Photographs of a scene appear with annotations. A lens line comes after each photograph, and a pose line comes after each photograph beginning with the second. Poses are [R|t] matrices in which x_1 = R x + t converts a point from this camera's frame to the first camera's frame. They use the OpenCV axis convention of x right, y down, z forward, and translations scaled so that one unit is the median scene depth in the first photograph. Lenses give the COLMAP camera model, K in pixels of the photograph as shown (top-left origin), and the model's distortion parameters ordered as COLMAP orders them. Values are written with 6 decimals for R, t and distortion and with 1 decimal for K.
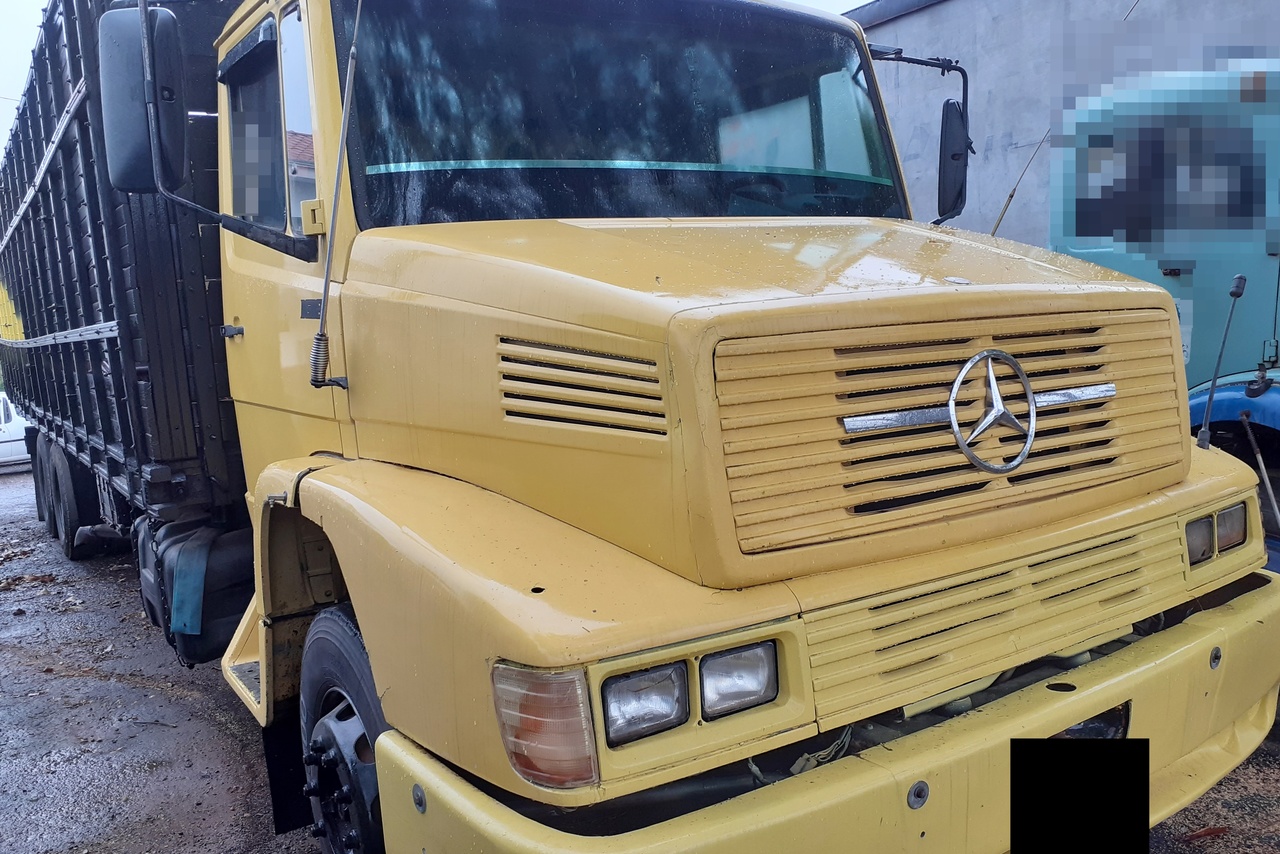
lens RADIAL K [[1063.7, 0, 624.5], [0, 1063.7, 463.3], [0, 0, 1]] dist [0.068957, -0.109143]
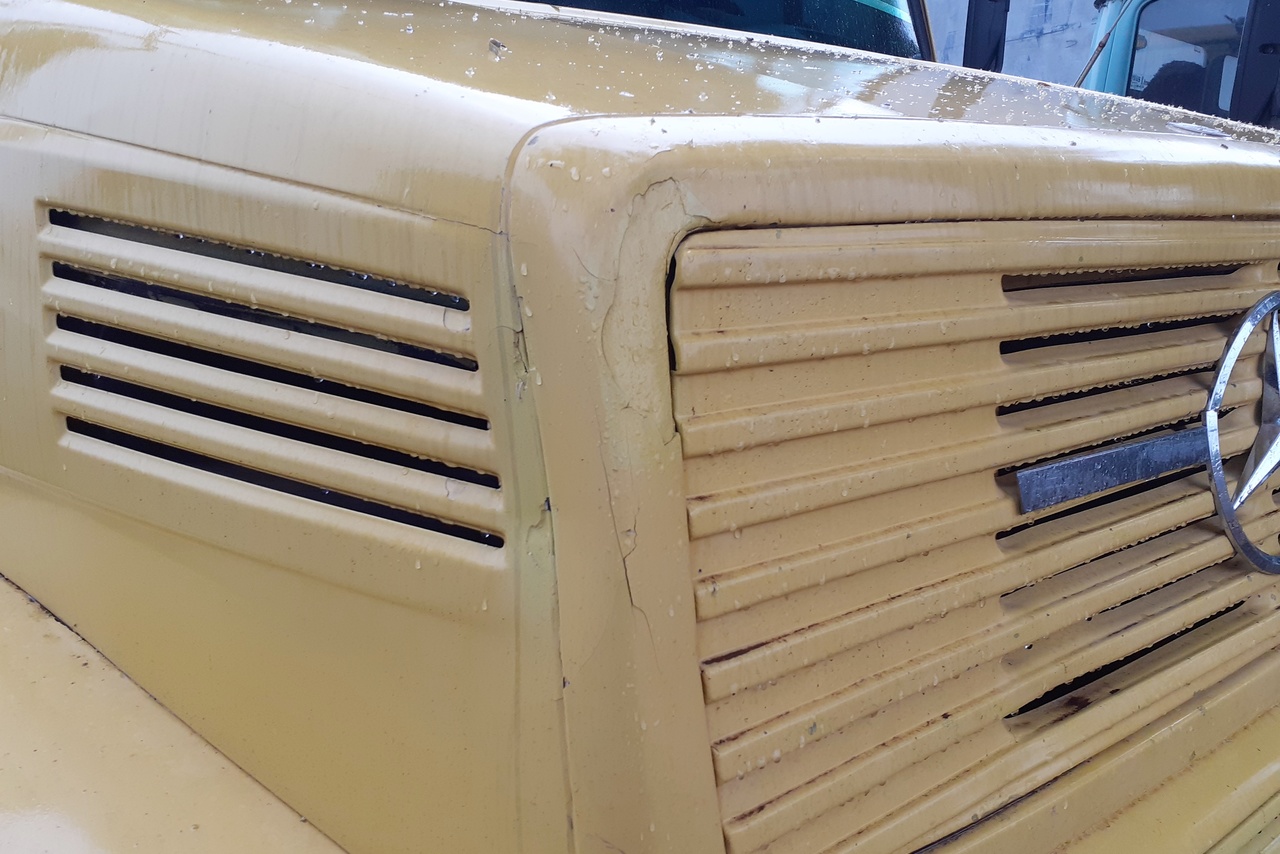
lens RADIAL K [[1036.1, 0, 662.3], [0, 1036.1, 438.6], [0, 0, 1]] dist [0.057144, -0.092612]
pose [[0.990946, 0.015440, 0.133369, 0.041045], [-0.021753, 0.998704, 0.046009, -0.065317], [-0.132486, -0.048494, 0.989998, 0.653272]]
